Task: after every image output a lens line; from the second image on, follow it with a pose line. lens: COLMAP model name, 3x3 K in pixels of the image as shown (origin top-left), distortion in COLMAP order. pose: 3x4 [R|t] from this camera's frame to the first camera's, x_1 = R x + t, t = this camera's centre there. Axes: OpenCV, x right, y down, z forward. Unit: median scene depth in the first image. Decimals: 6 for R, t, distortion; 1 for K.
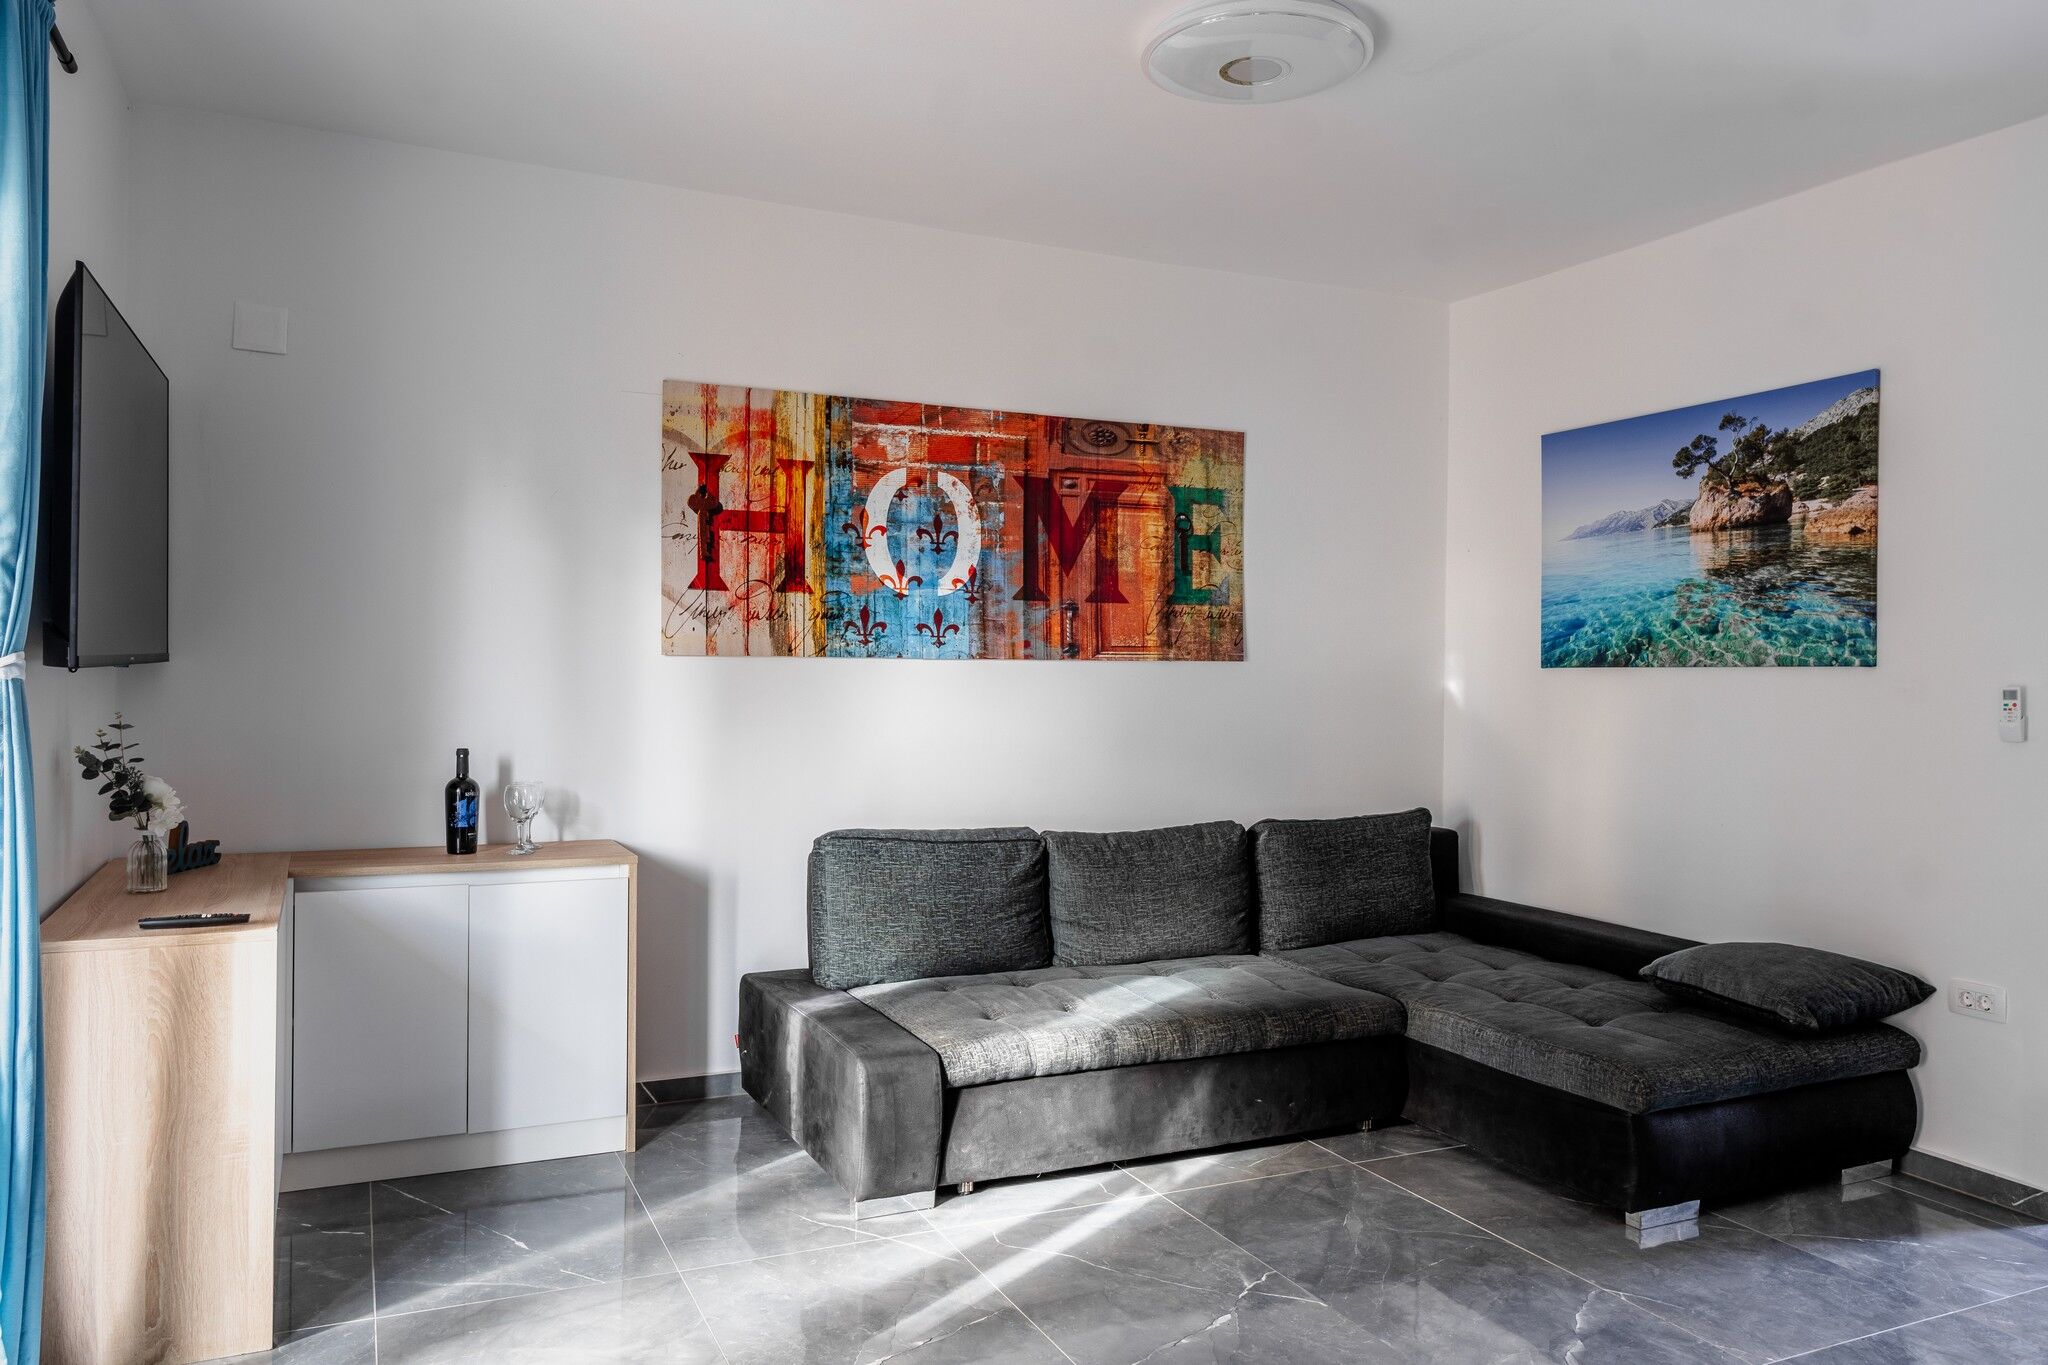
lens RADIAL K [[1410.7, 0, 1009.4], [0, 1410.7, 680.9], [0, 0, 1]] dist [-0.000298, -0.007133]
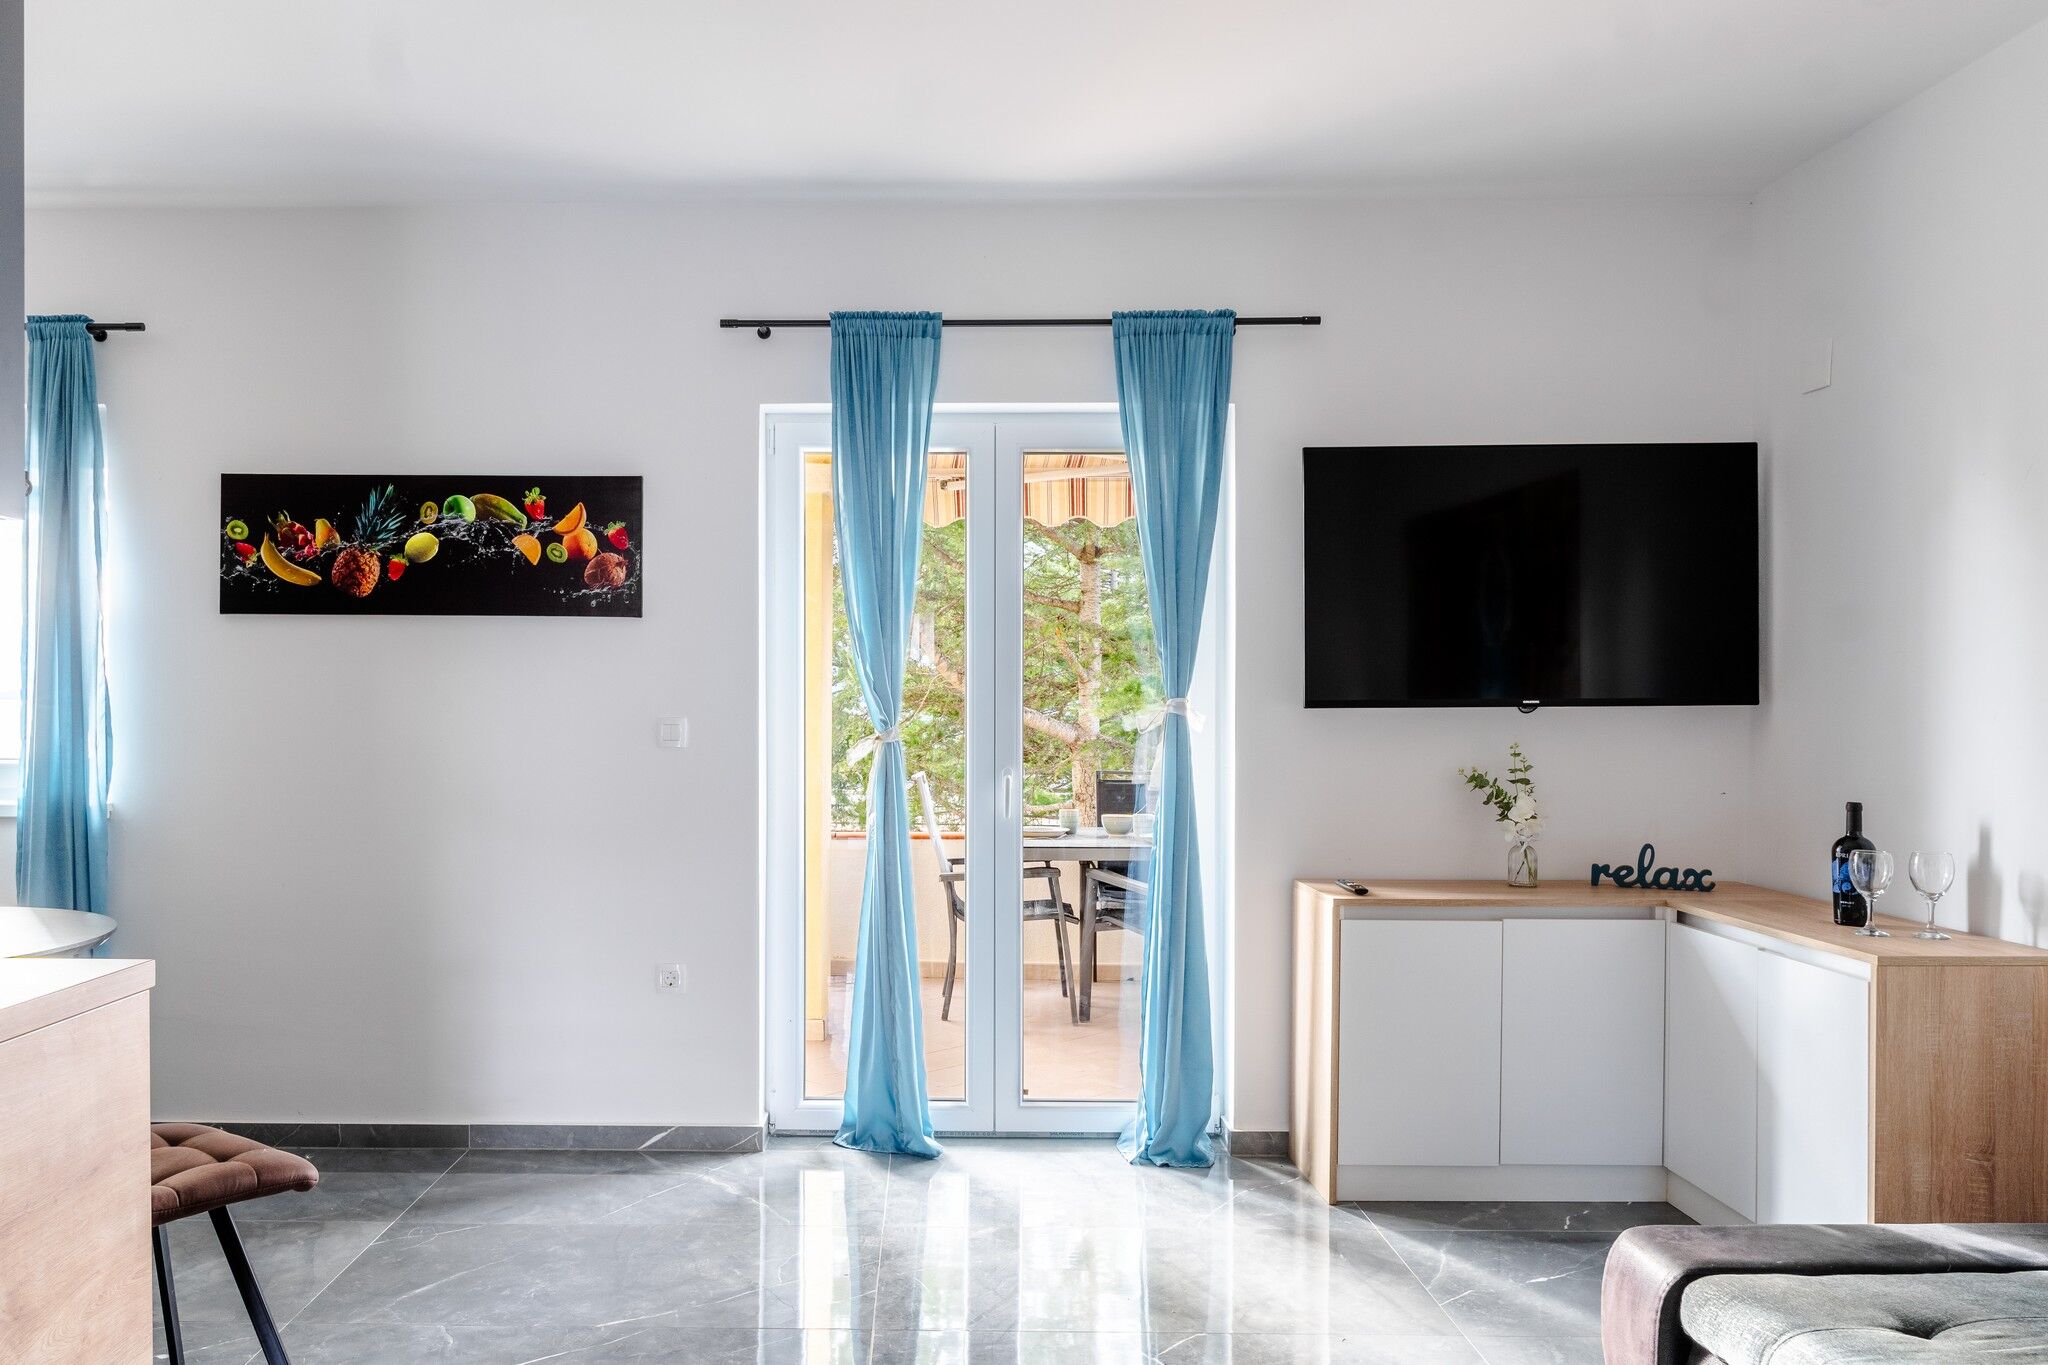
lens RADIAL K [[1410.7, 0, 955.7], [0, 1410.7, 727.6], [0, 0, 1]] dist [-0.000298, -0.007133]
pose [[-0.424262, -0.004389, -0.905529, 0.513678], [-0.018696, 0.999818, 0.003913, 0.009013], [0.905346, 0.018590, -0.424267, 0.730435]]
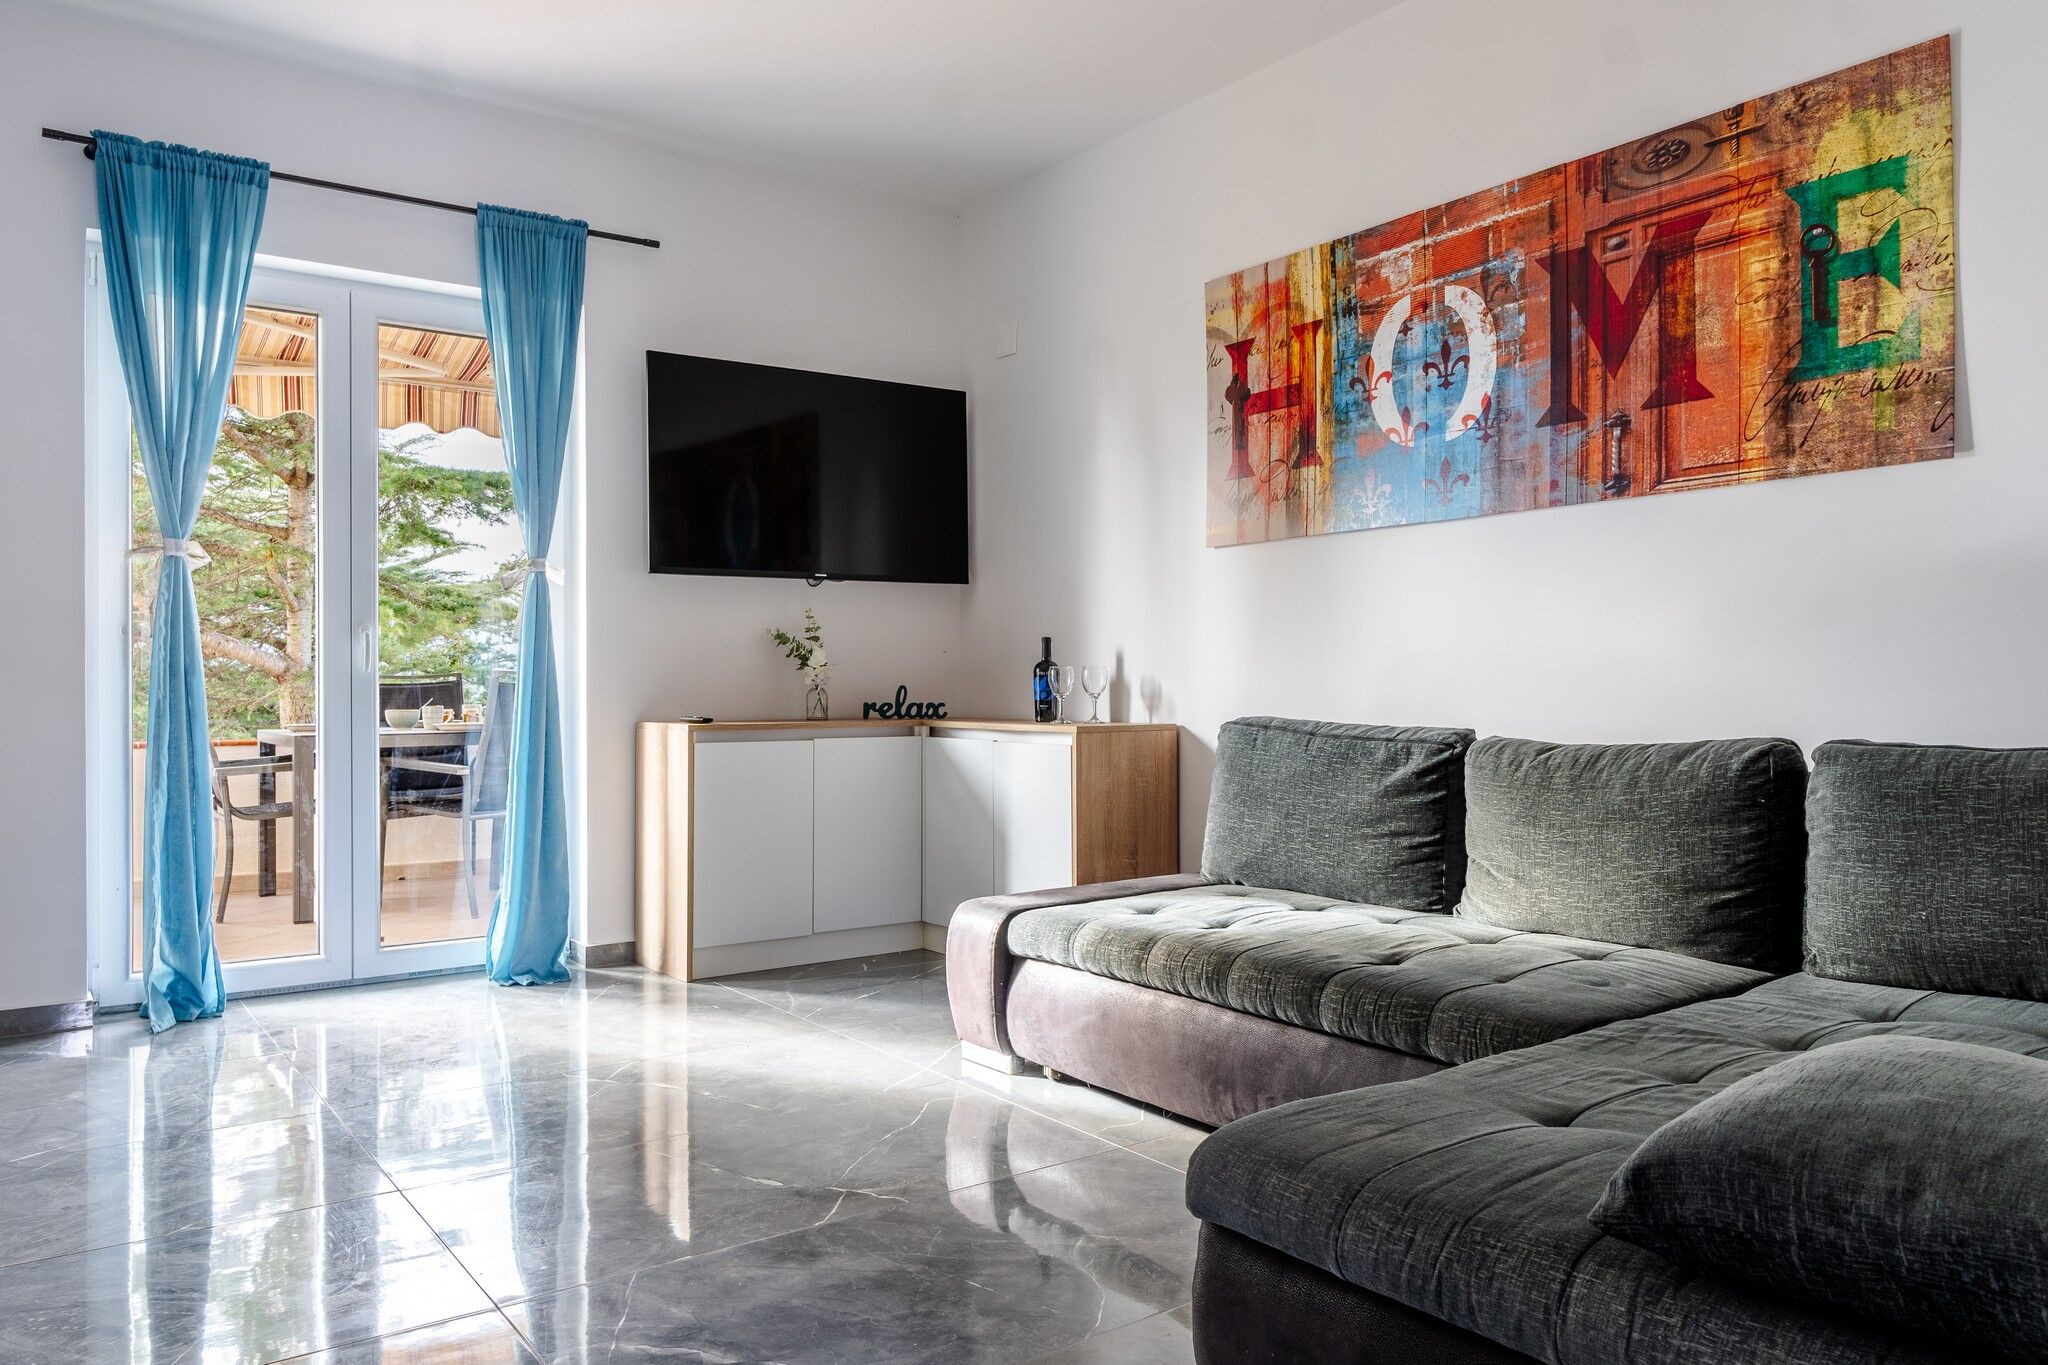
lens RADIAL K [[1410.7, 0, 1012.6], [0, 1410.7, 669.1], [0, 0, 1]] dist [-0.000298, -0.007133]
pose [[0.204825, -0.023974, -0.978505, 0.680755], [-0.005367, 0.999657, -0.025616, 0.090693], [0.978784, 0.010498, 0.204626, 0.604504]]
